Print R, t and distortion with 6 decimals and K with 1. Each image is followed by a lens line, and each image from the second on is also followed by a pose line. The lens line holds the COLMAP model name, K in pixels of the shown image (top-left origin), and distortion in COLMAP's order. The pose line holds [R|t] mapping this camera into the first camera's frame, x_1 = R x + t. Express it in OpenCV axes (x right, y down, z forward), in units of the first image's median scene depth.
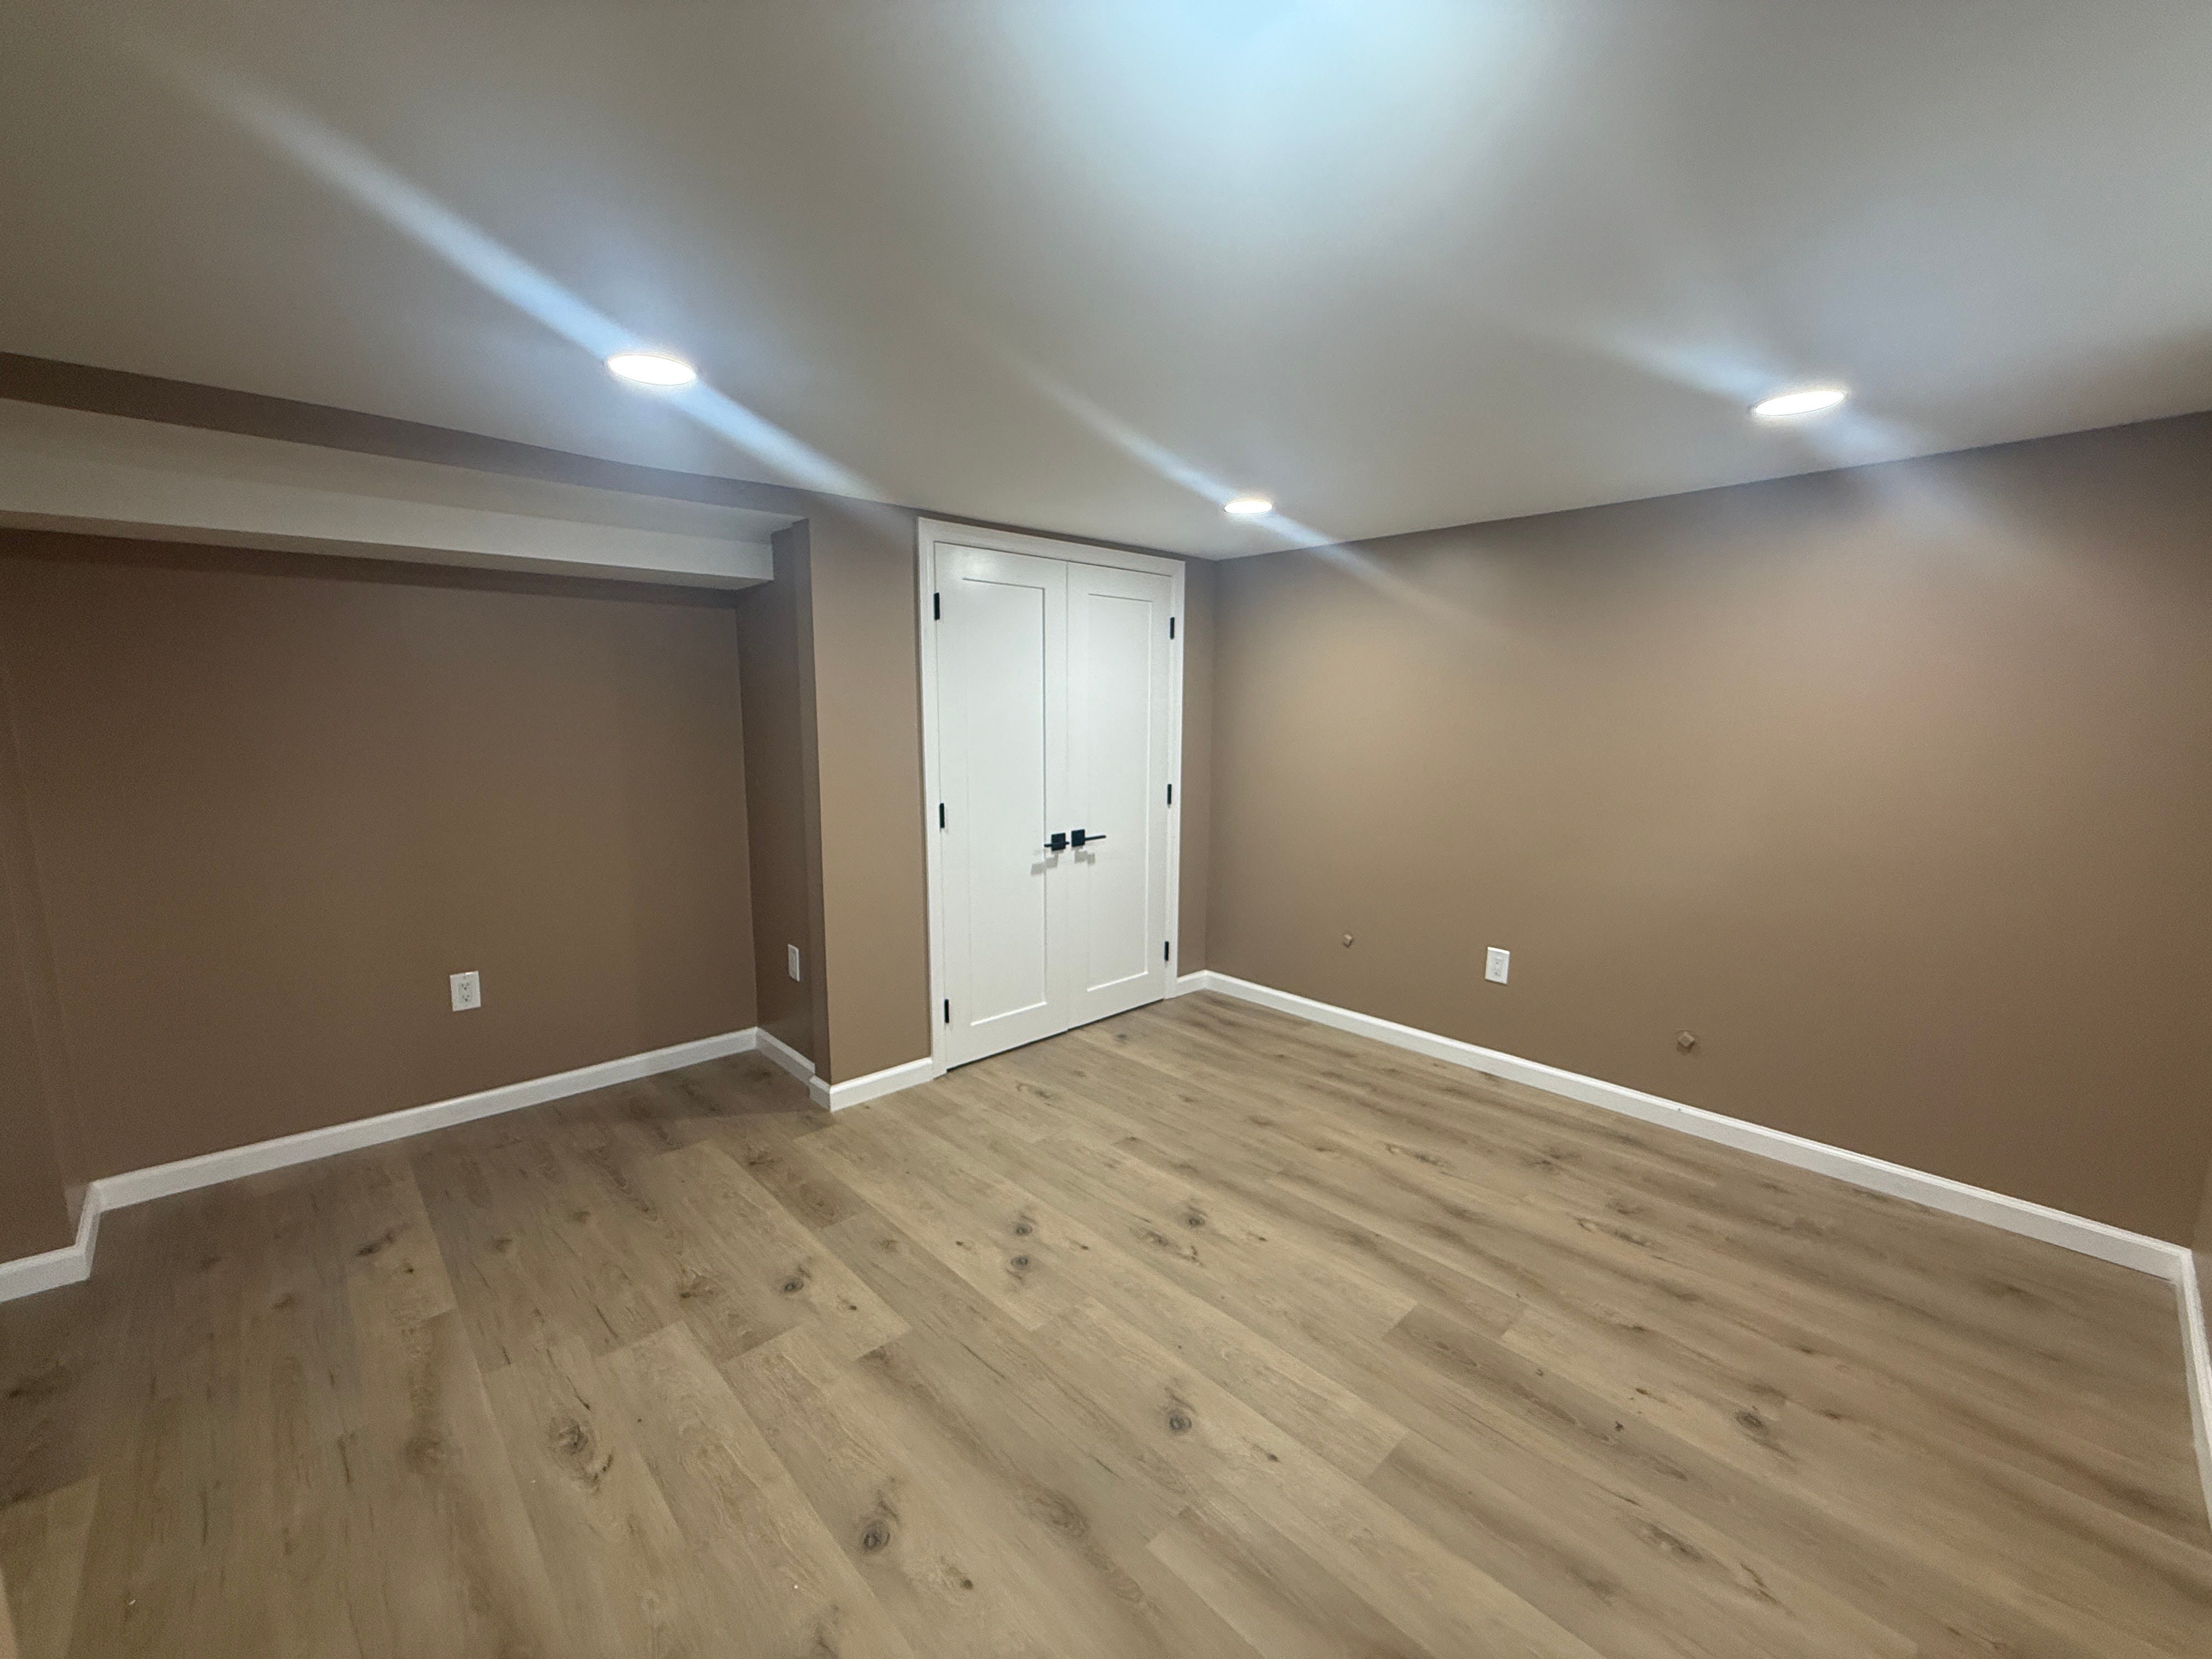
lens RADIAL K [[884.6, 0, 1097.9], [0, 884.6, 835.9], [0, 0, 1]] dist [0.000232, 0.000354]
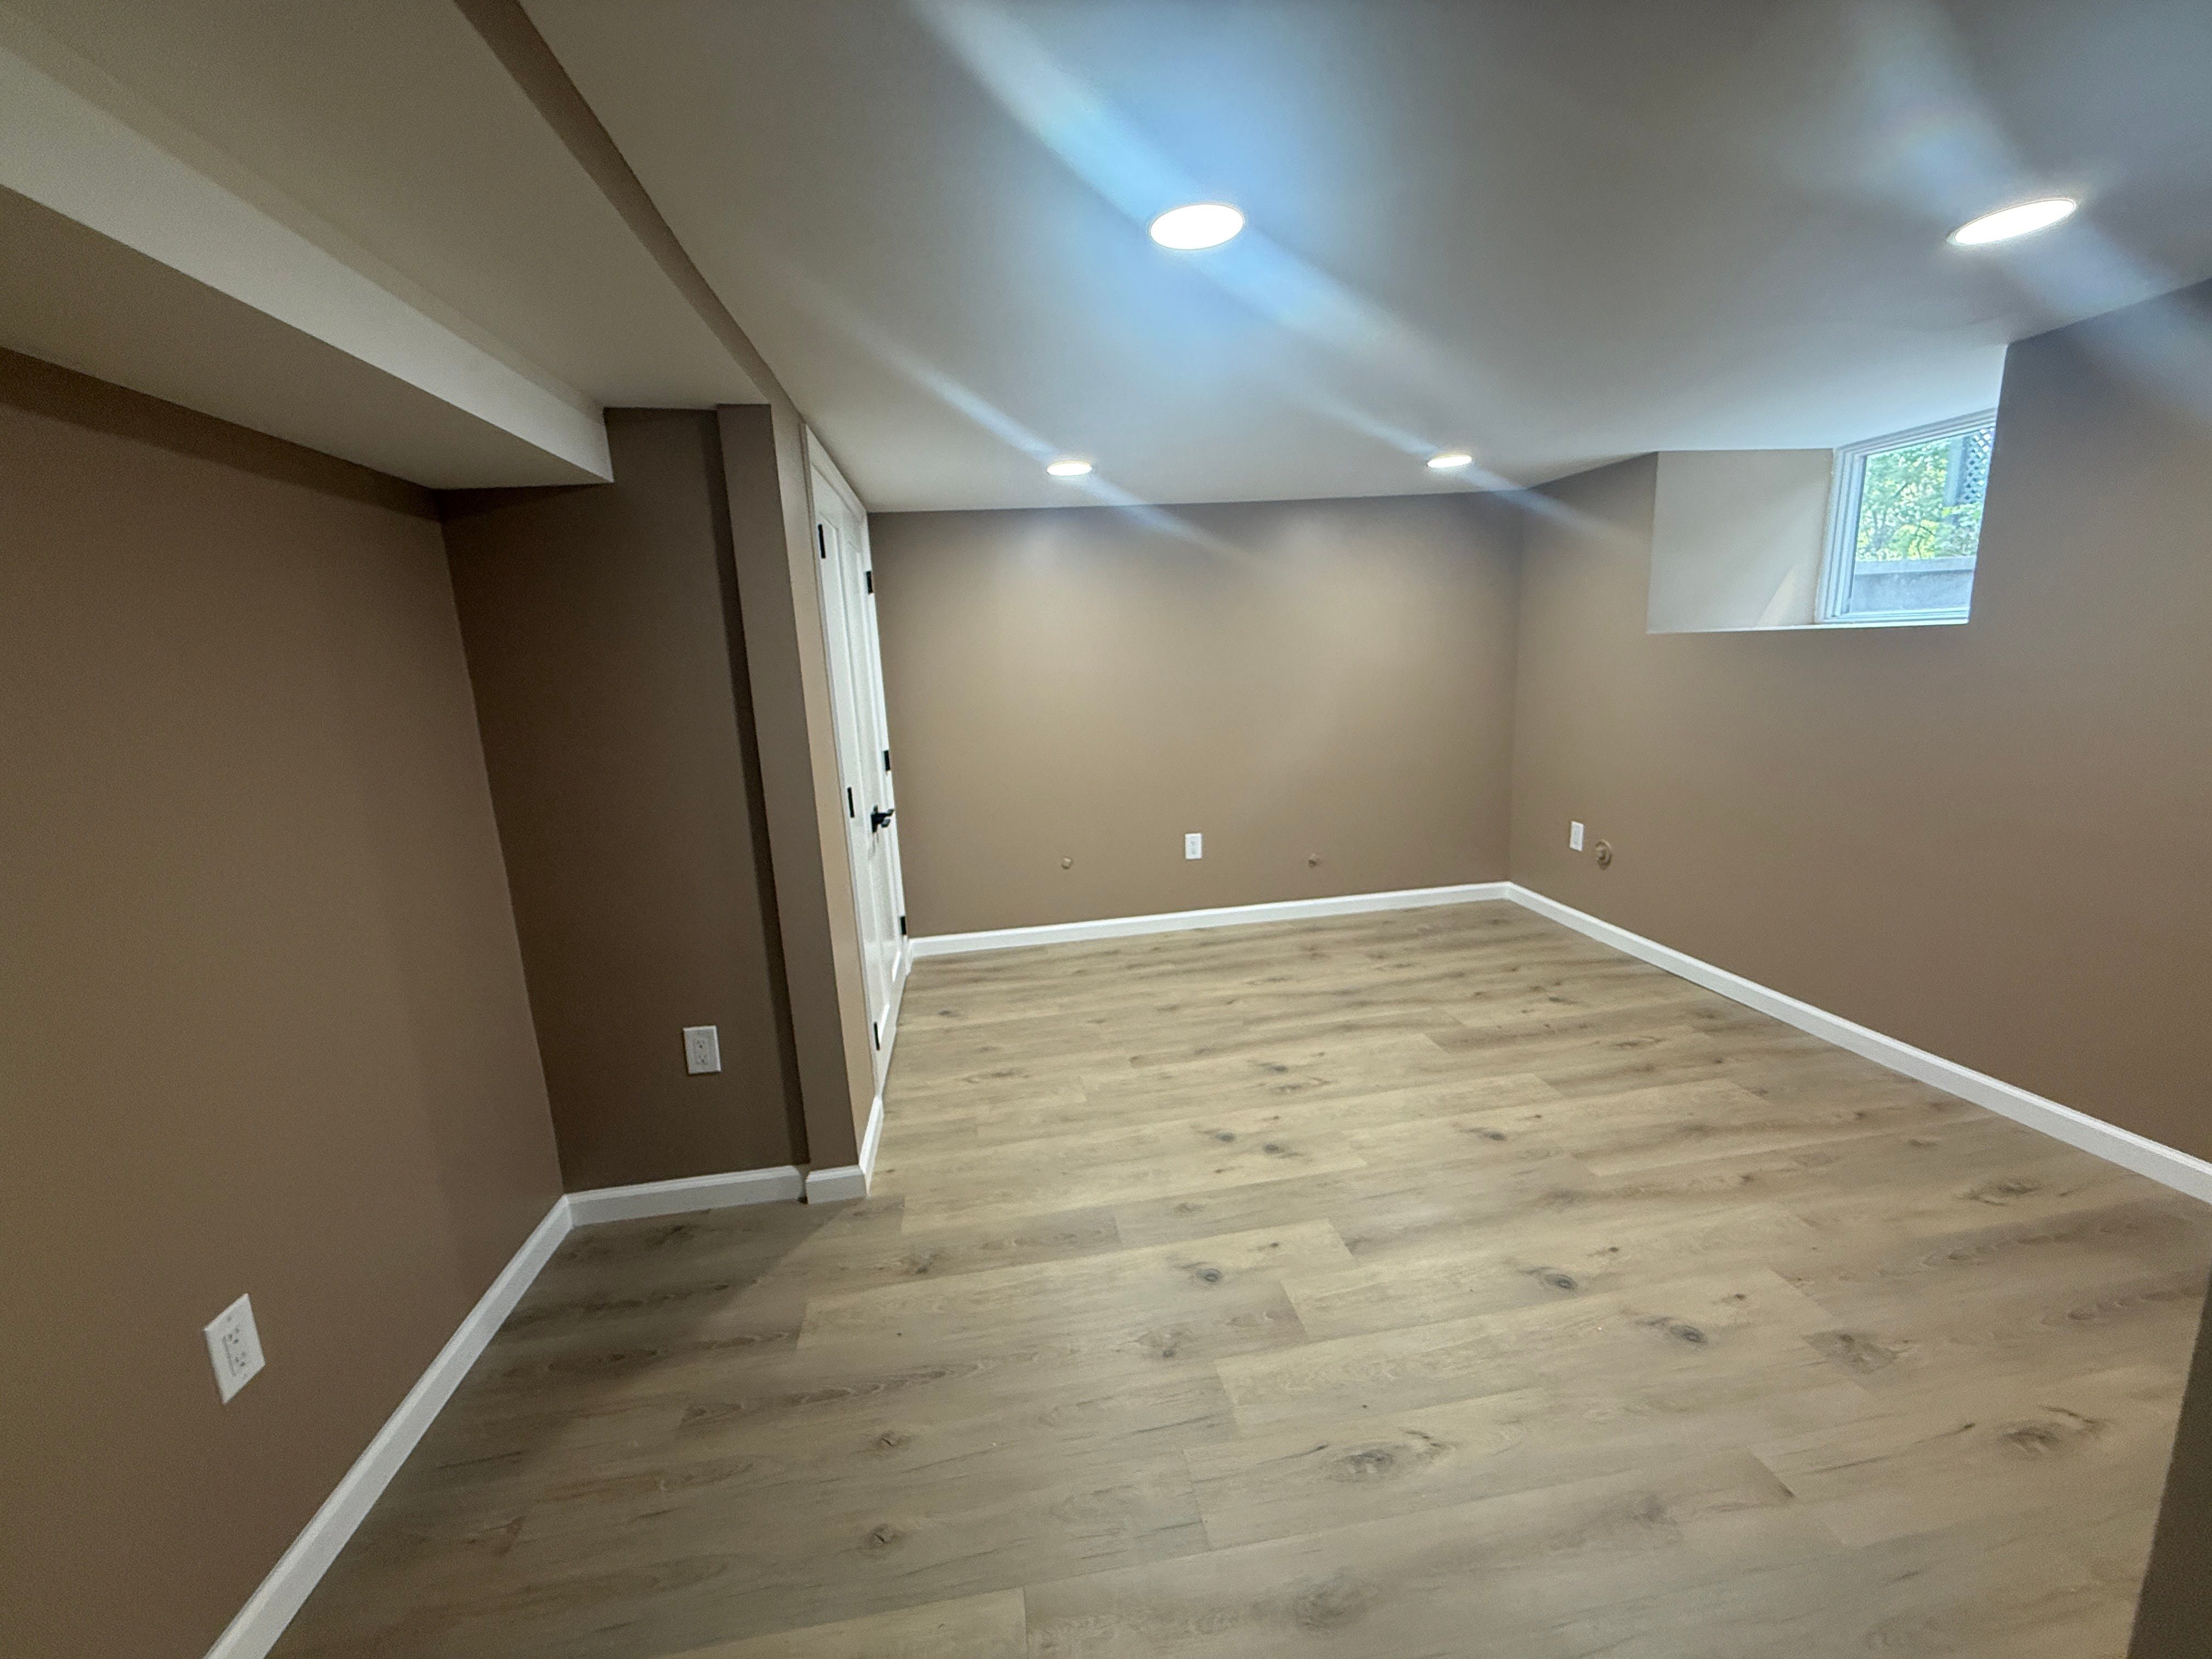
lens RADIAL K [[884.6, 0, 1097.9], [0, 884.6, 835.9], [0, 0, 1]] dist [0.000232, 0.000354]
pose [[0.570107, -0.194479, 0.798221, -0.962087], [0.175068, 0.978021, 0.113248, -0.062683], [-0.802701, 0.075180, 0.591624, 0.461262]]
